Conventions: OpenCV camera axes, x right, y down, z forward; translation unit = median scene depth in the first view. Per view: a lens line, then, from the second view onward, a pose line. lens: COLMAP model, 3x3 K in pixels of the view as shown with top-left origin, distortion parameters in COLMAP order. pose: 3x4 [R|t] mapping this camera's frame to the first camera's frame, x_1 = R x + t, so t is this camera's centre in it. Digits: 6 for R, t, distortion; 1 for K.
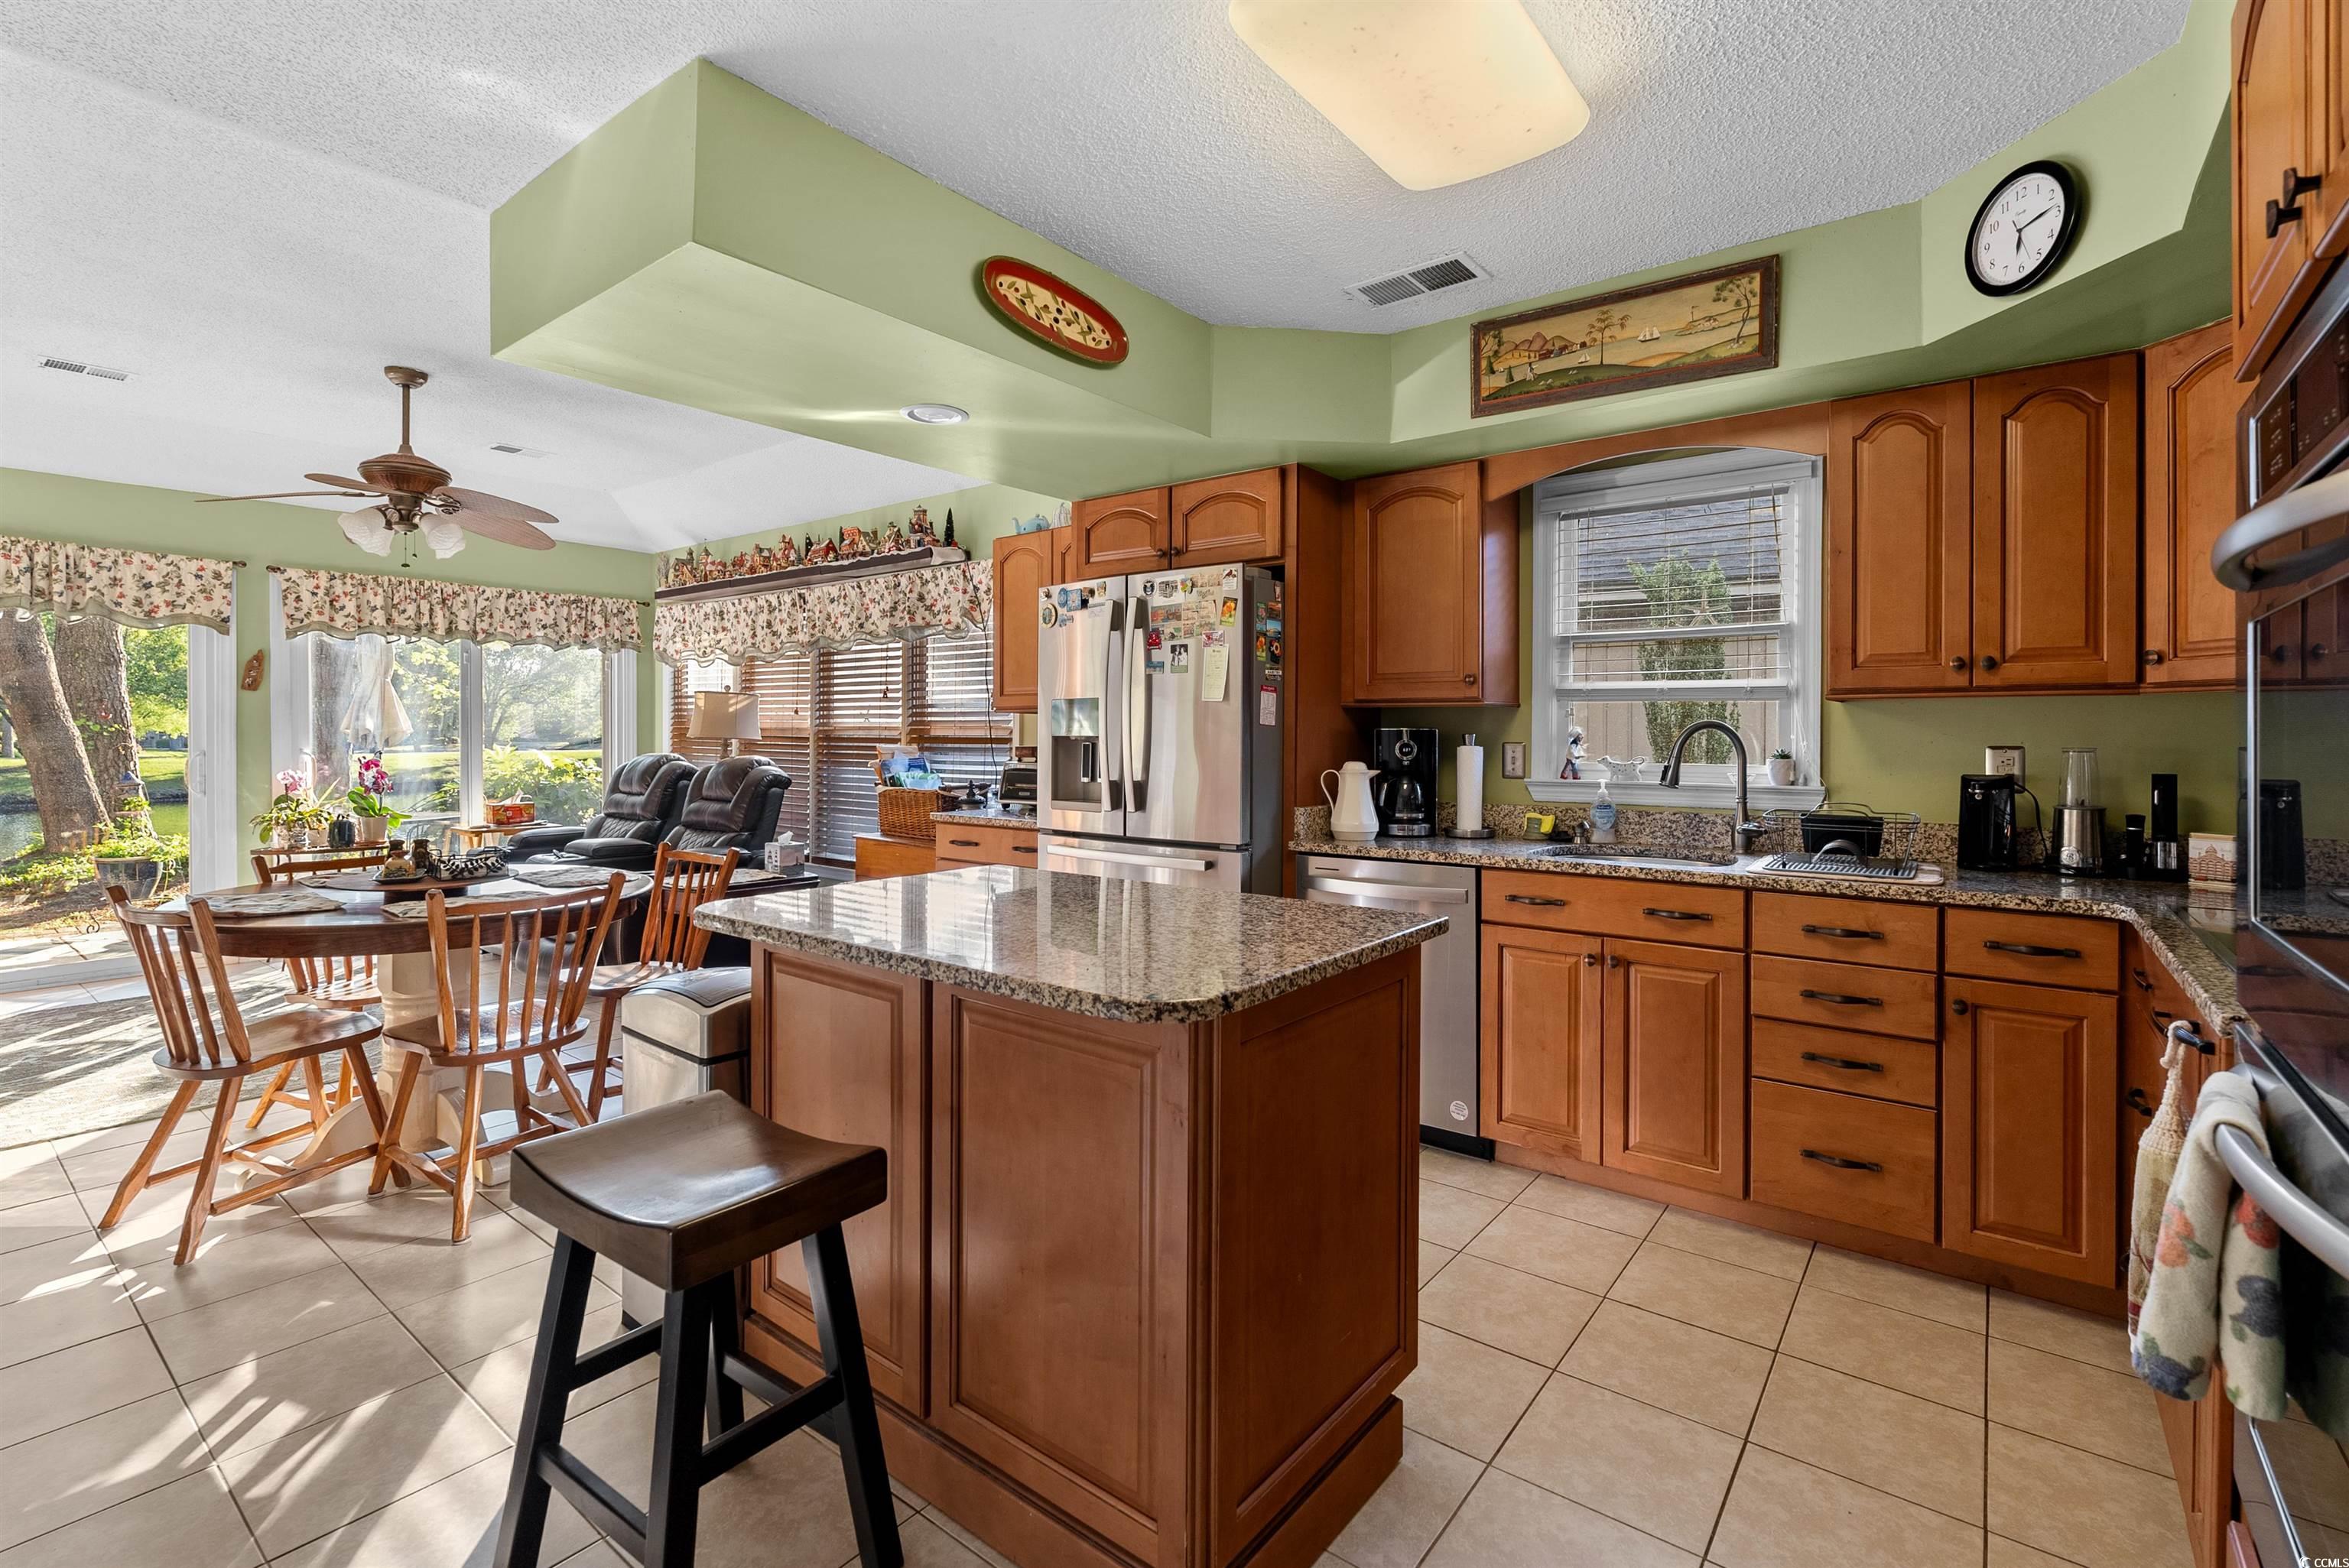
lens RADIAL K [[1048.6, 0, 1161.3], [0, 1048.6, 730.8], [0, 0, 1]] dist [-0.010365, 0.001733]
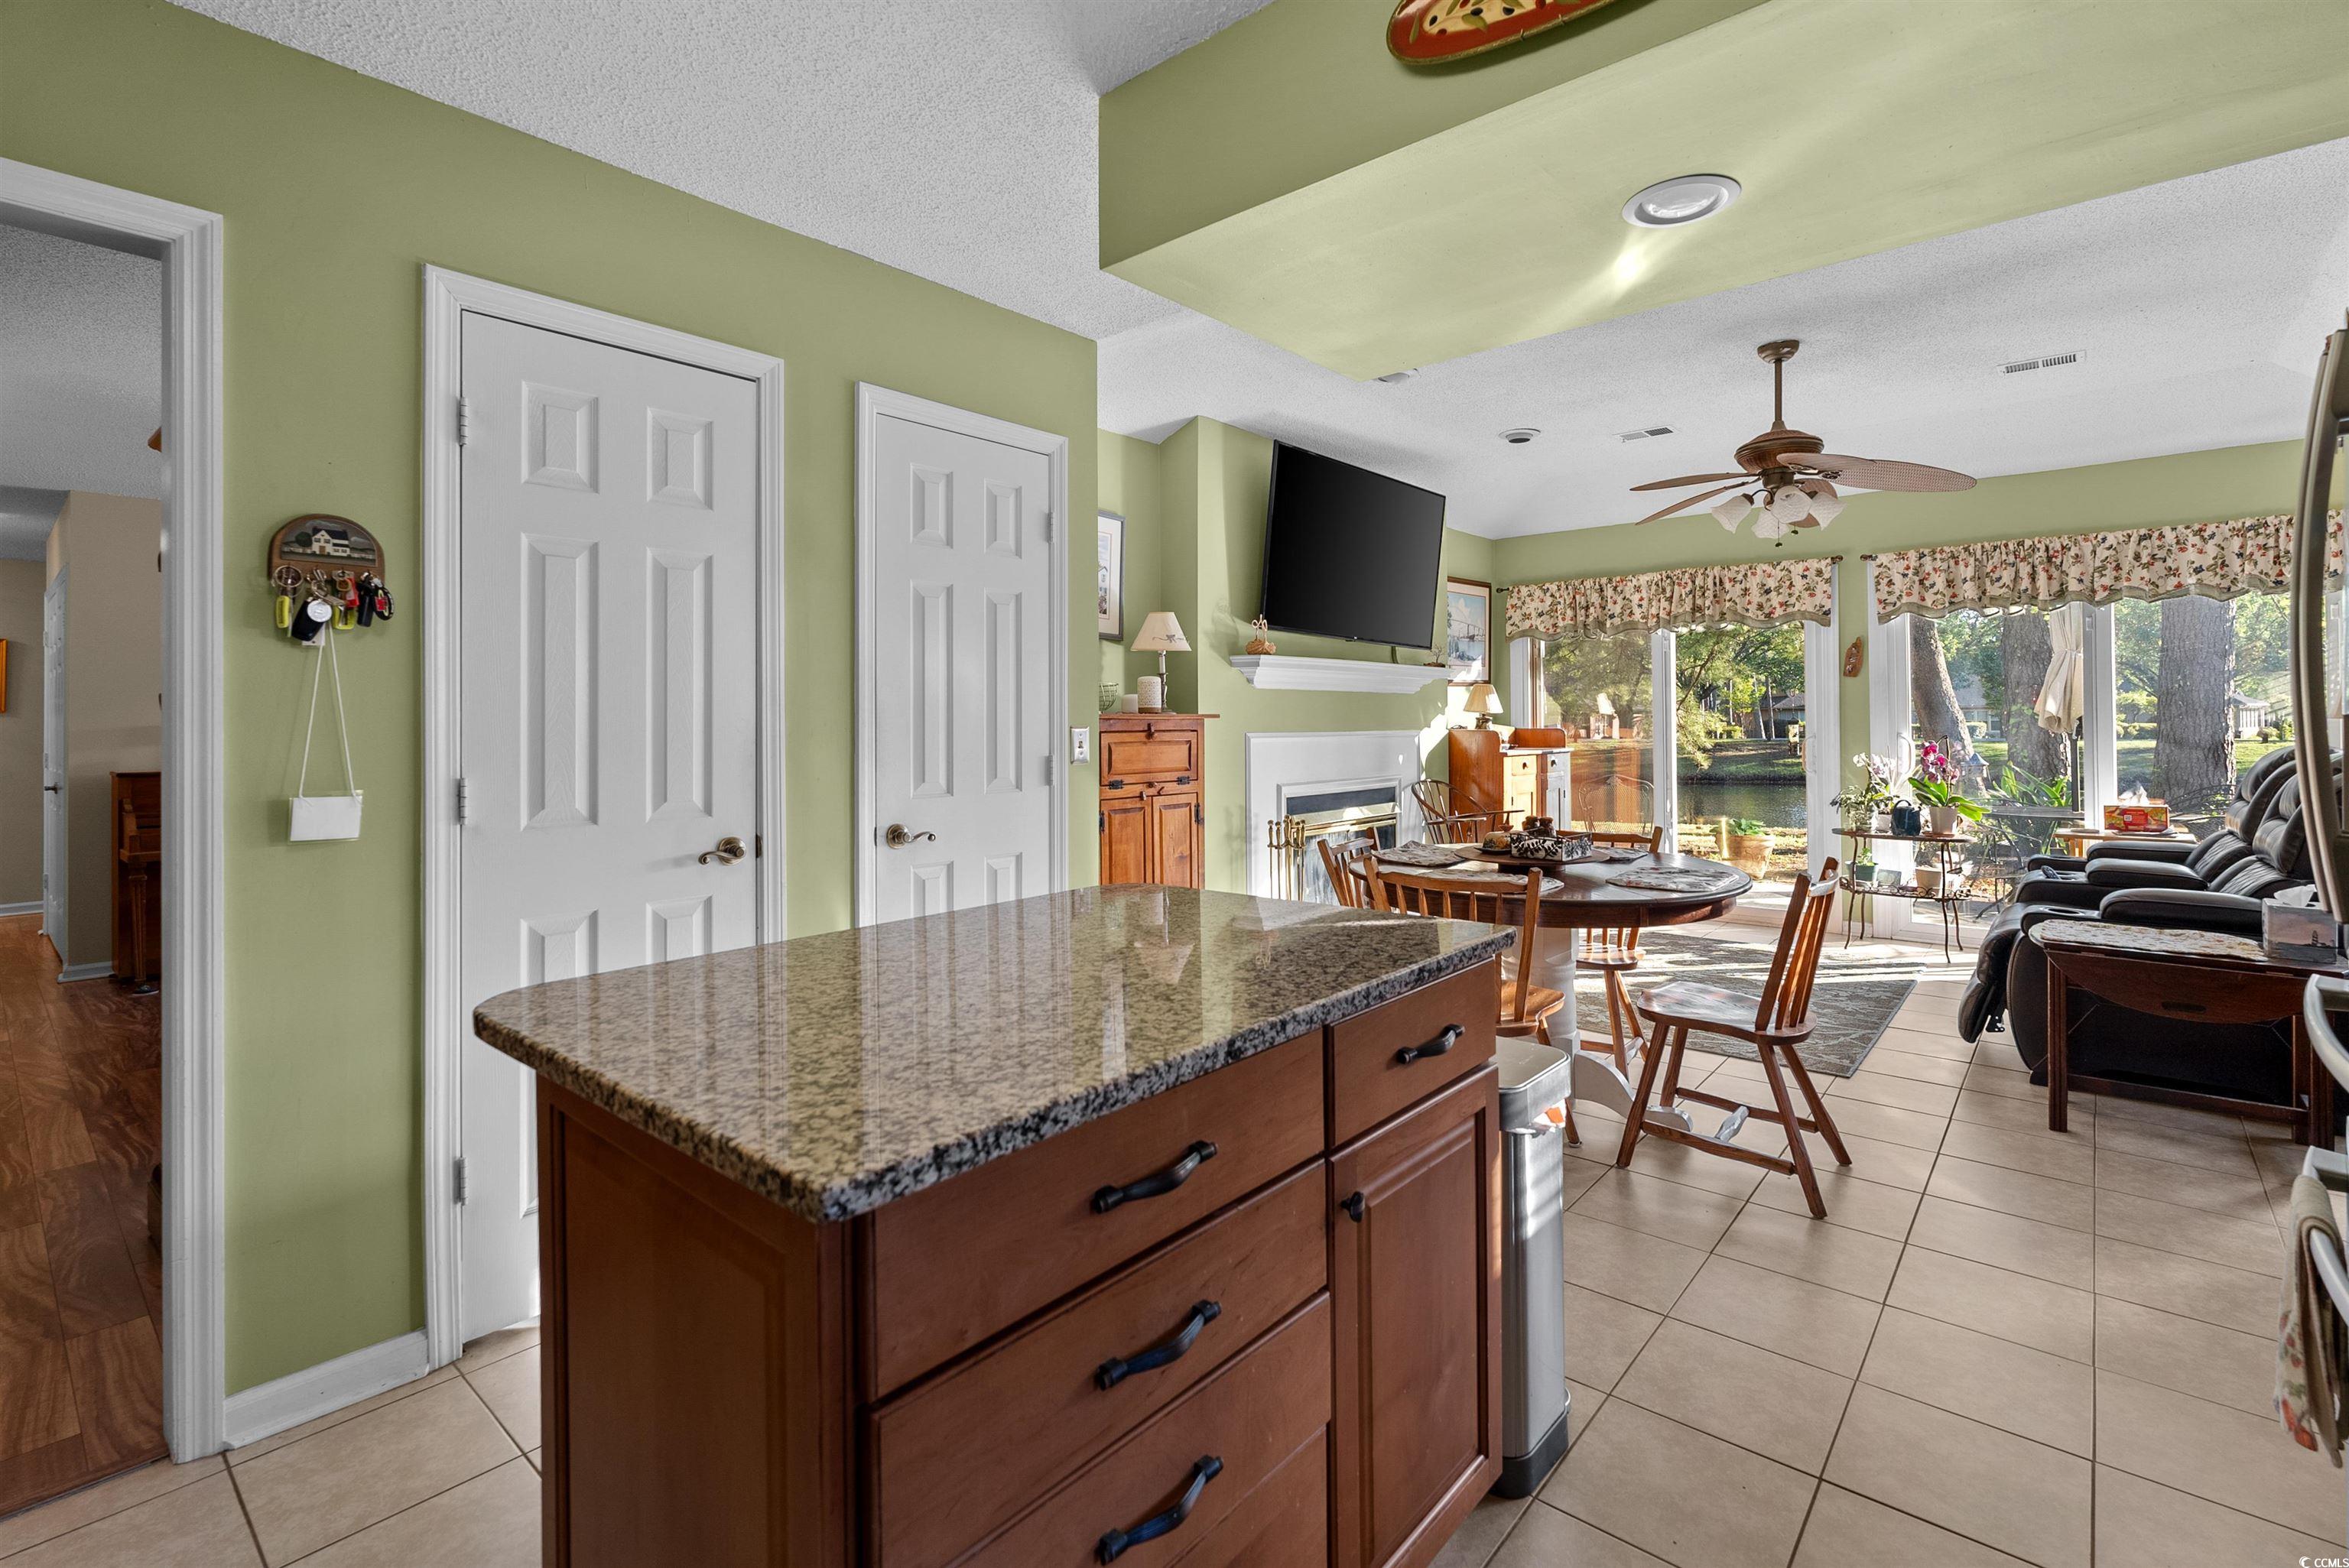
lens RADIAL K [[1048.6, 0, 1184.3], [0, 1048.6, 721.8], [0, 0, 1]] dist [-0.010365, 0.001733]
pose [[-0.033941, -0.000881, -0.999423, 0.196487], [0.012155, 0.999925, -0.001294, -0.000074], [0.999350, -0.012192, -0.033928, 0.353851]]
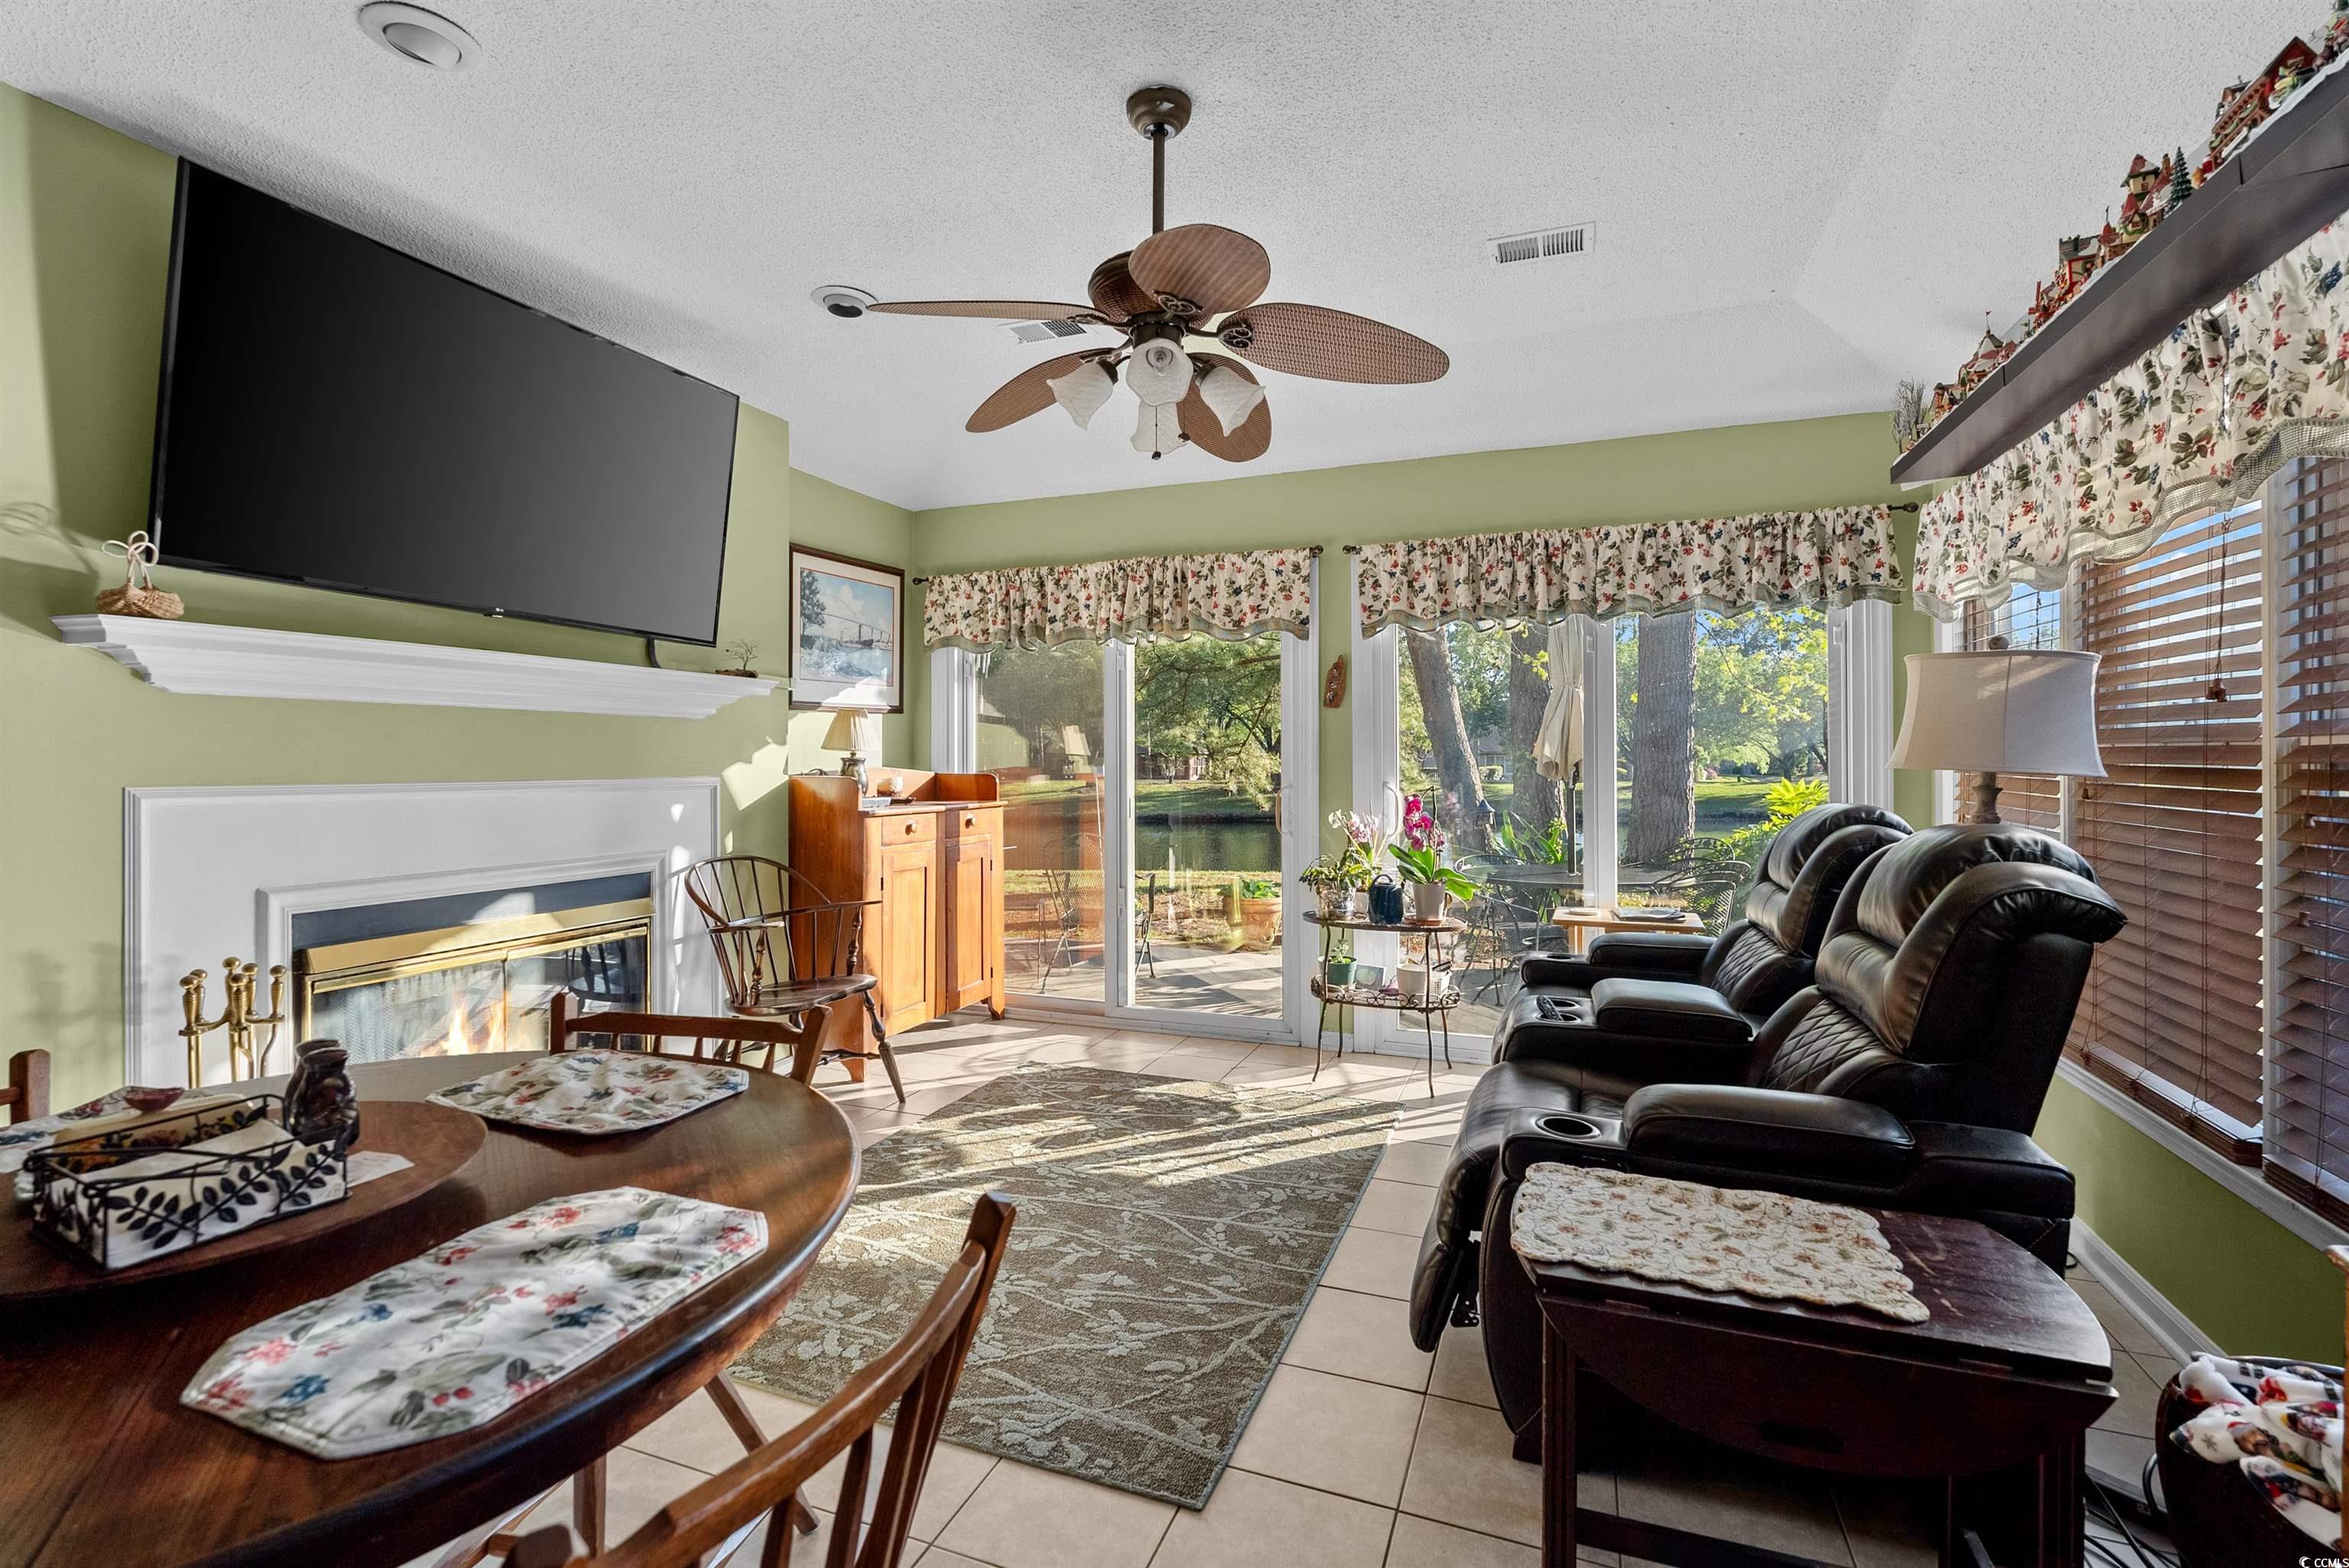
lens RADIAL K [[1048.6, 0, 1177.1], [0, 1048.6, 766.4], [0, 0, 1]] dist [-0.010365, 0.001733]
pose [[0.314957, 0.003580, -0.949099, -0.148980], [0.006108, 0.999965, 0.005798, 0.000767], [0.949086, -0.007624, 0.314924, 0.619942]]
